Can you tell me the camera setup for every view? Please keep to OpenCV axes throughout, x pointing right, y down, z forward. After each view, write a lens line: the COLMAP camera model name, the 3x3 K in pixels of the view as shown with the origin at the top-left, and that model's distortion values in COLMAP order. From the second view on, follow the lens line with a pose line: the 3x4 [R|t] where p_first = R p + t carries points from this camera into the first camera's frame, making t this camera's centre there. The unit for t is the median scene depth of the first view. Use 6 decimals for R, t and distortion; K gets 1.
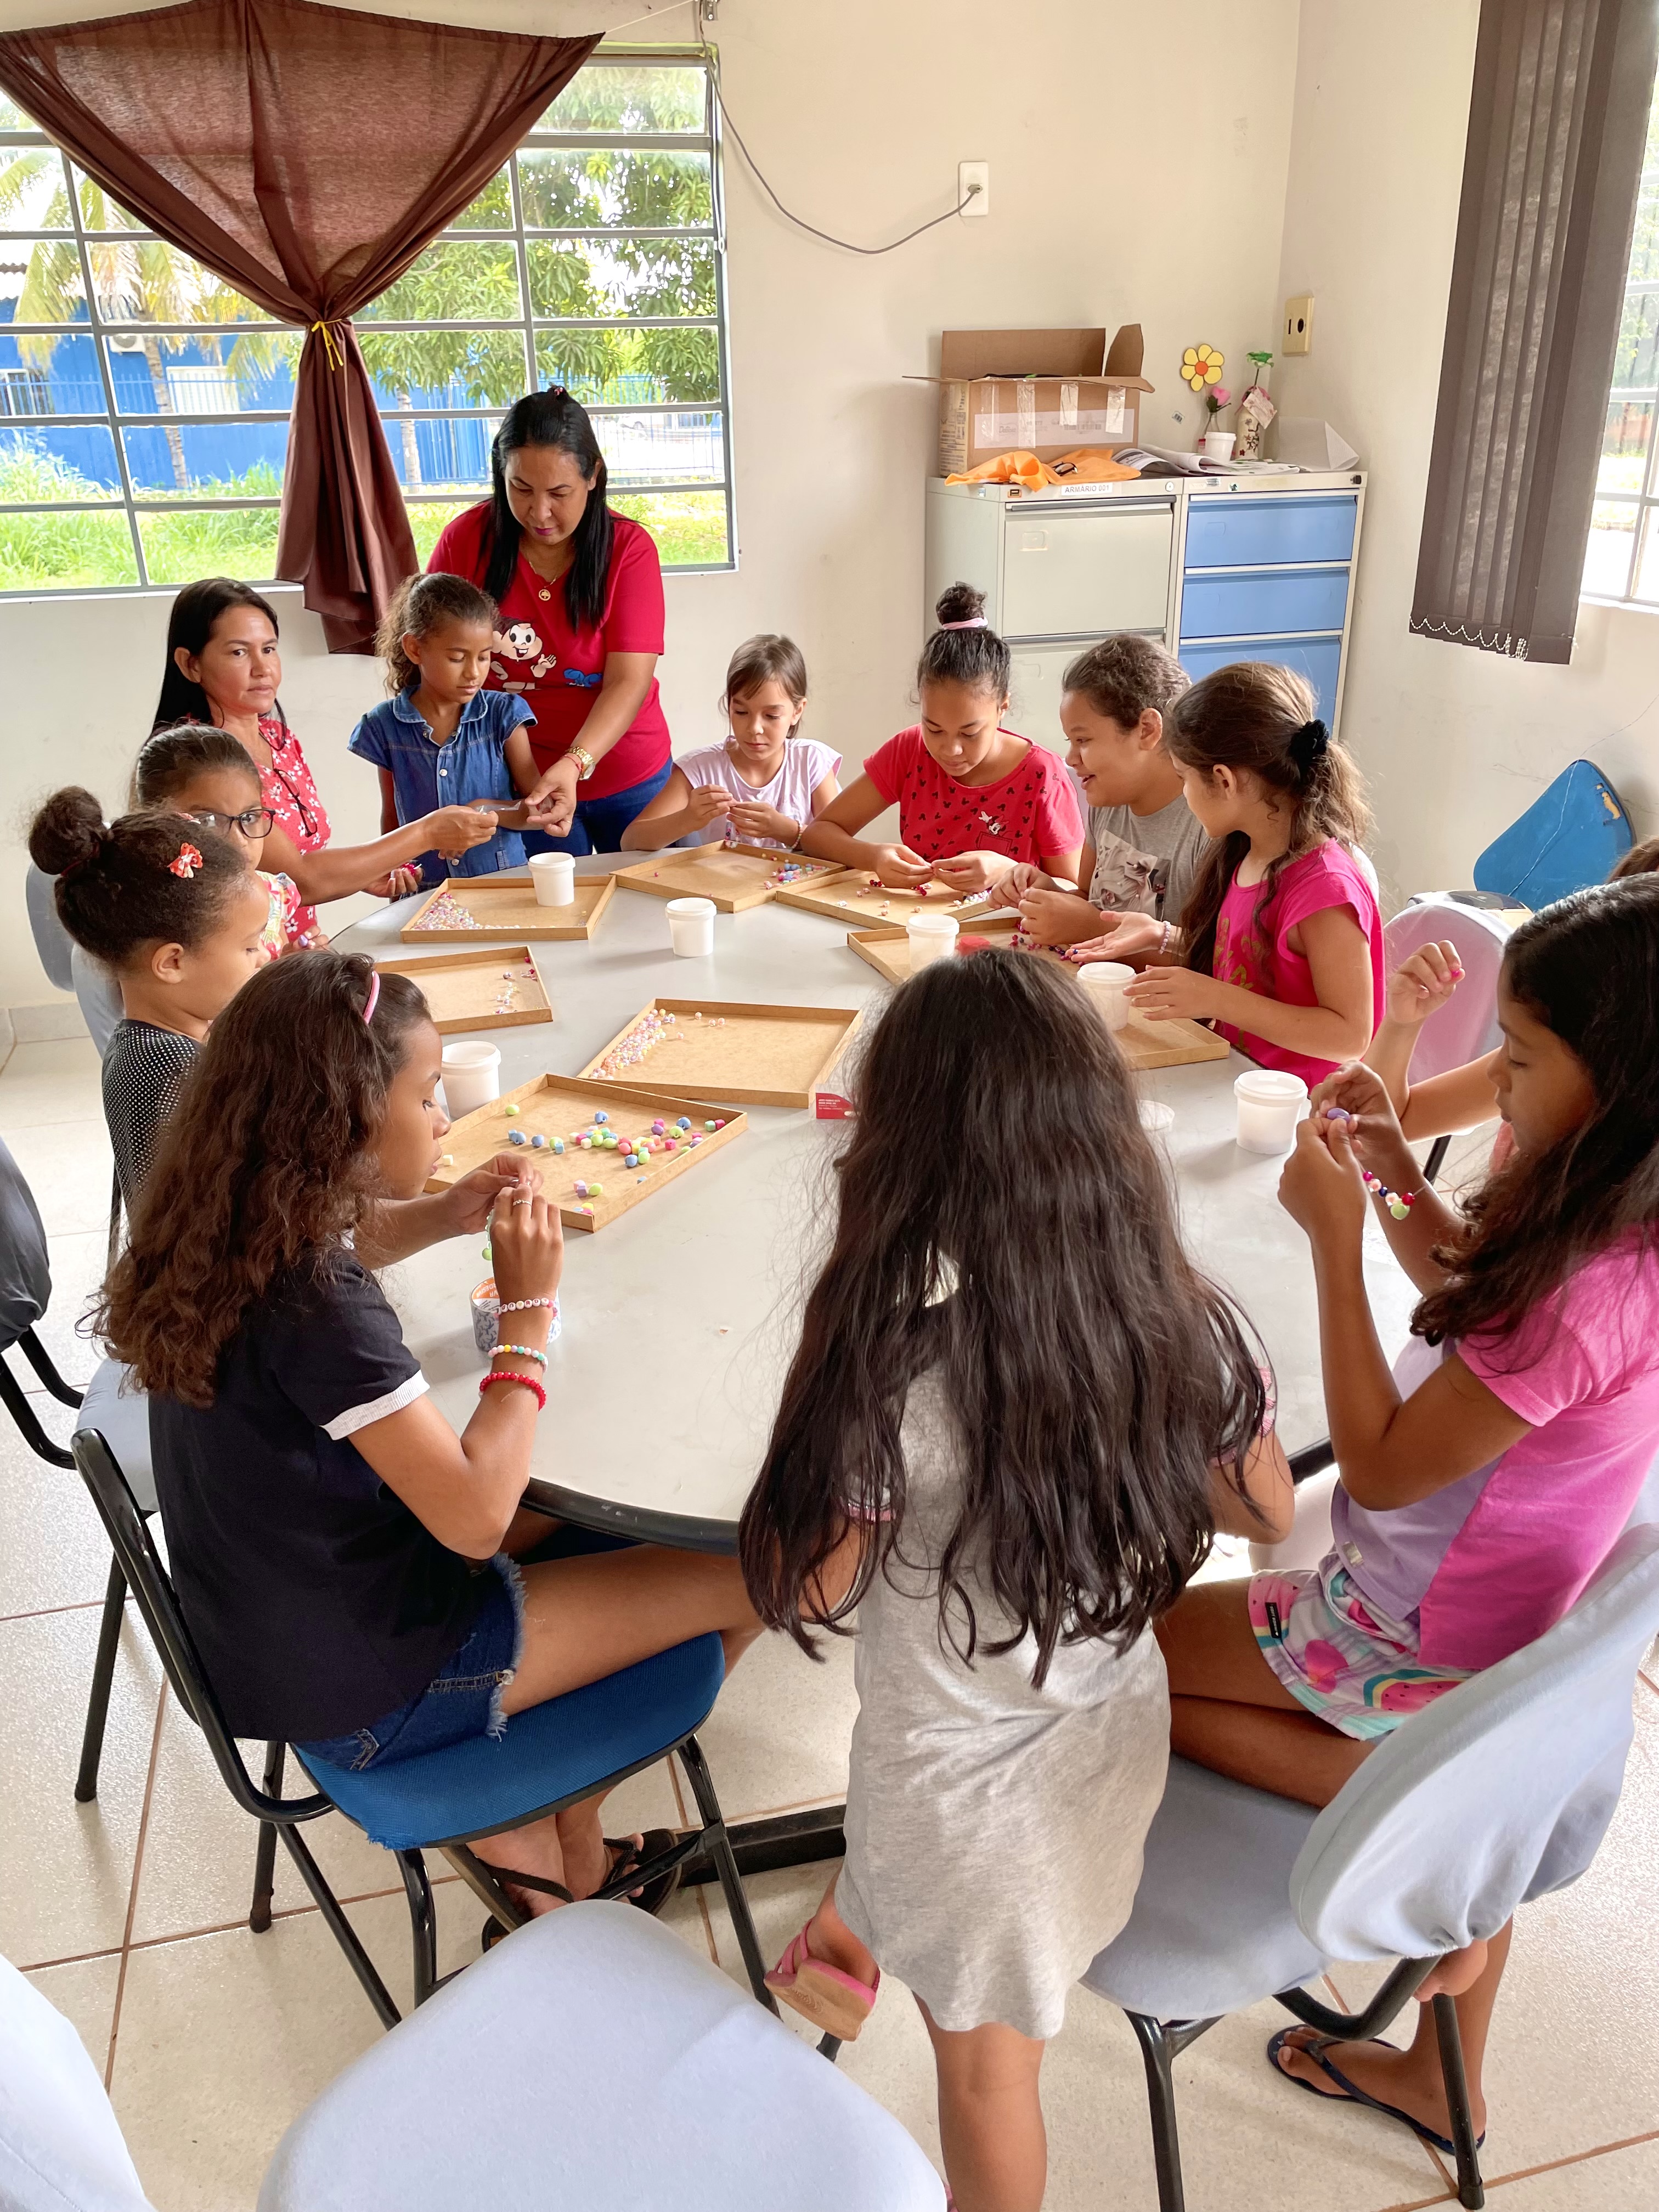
lens RADIAL K [[1626.0, 0, 829.5], [0, 1626.0, 1106.0], [0, 0, 1]] dist [0.009762, -0.034124]
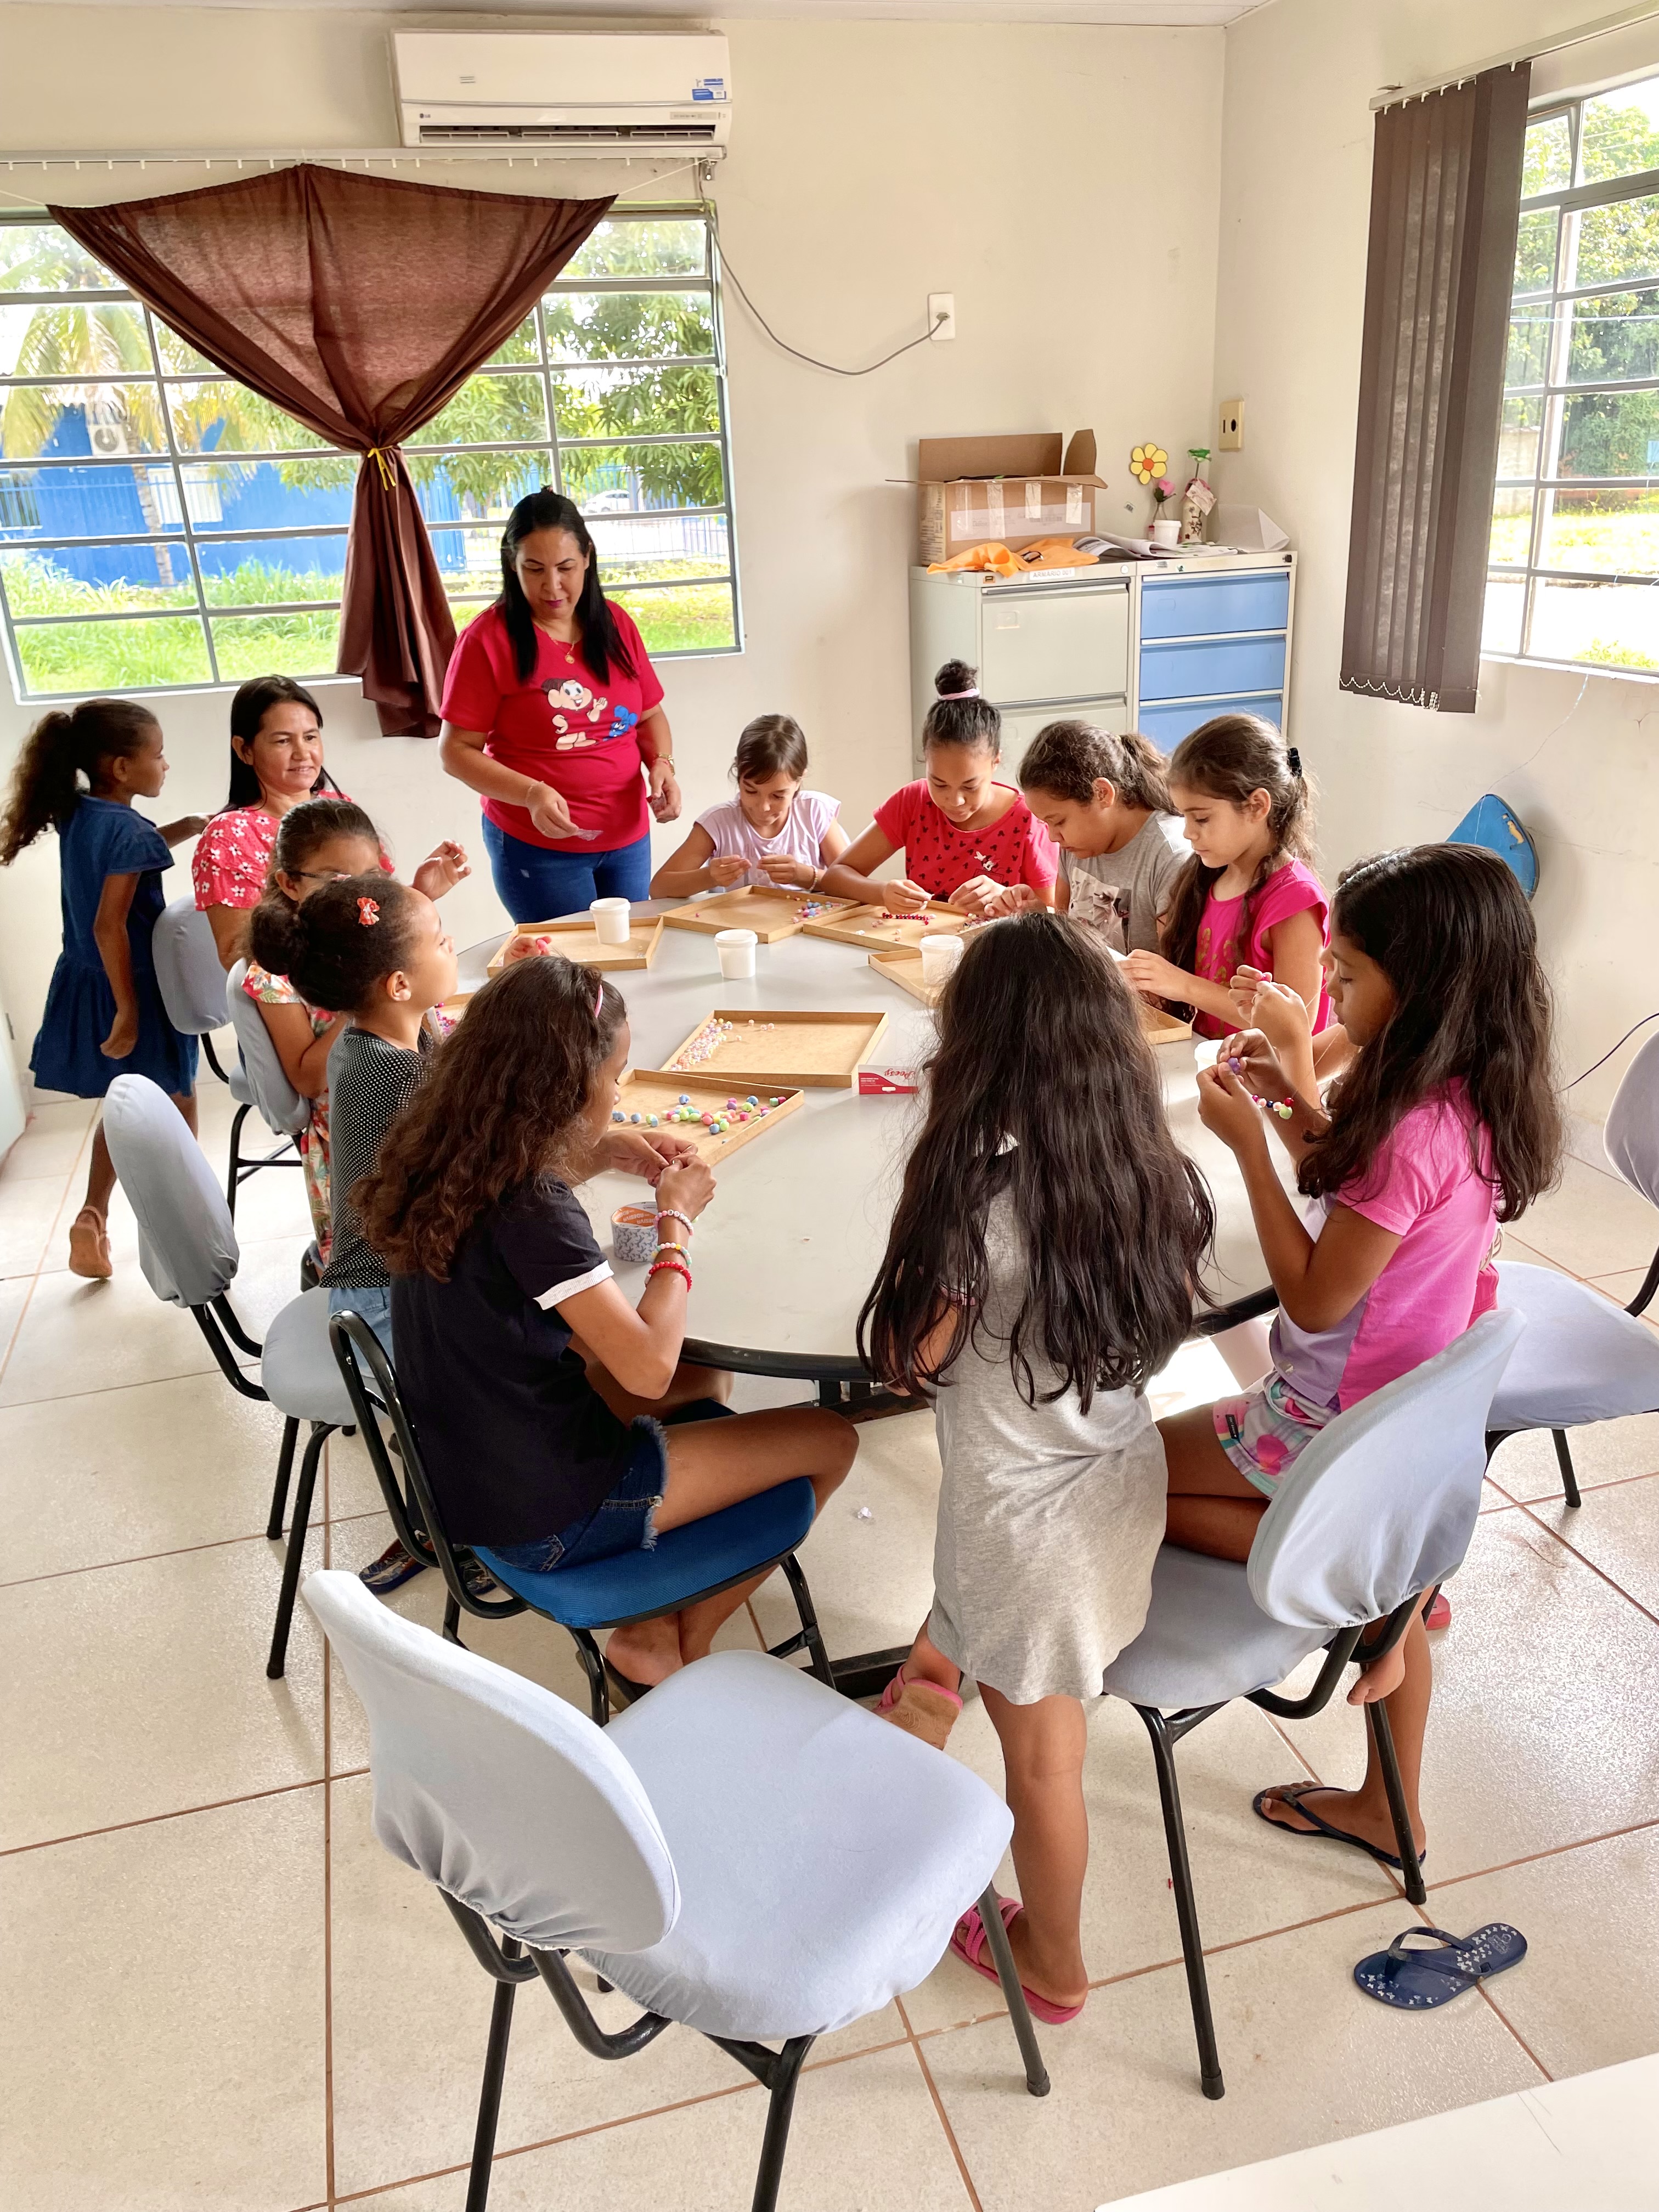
lens RADIAL K [[1677.6, 0, 840.8], [0, 1677.6, 1110.9], [0, 0, 1]] dist [-0.005052, -0.000092]
pose [[0.999140, -0.035416, 0.021556, -0.029779], [0.036364, 0.998312, -0.045279, 0.046281], [-0.019916, 0.046024, 0.998742, -0.160175]]
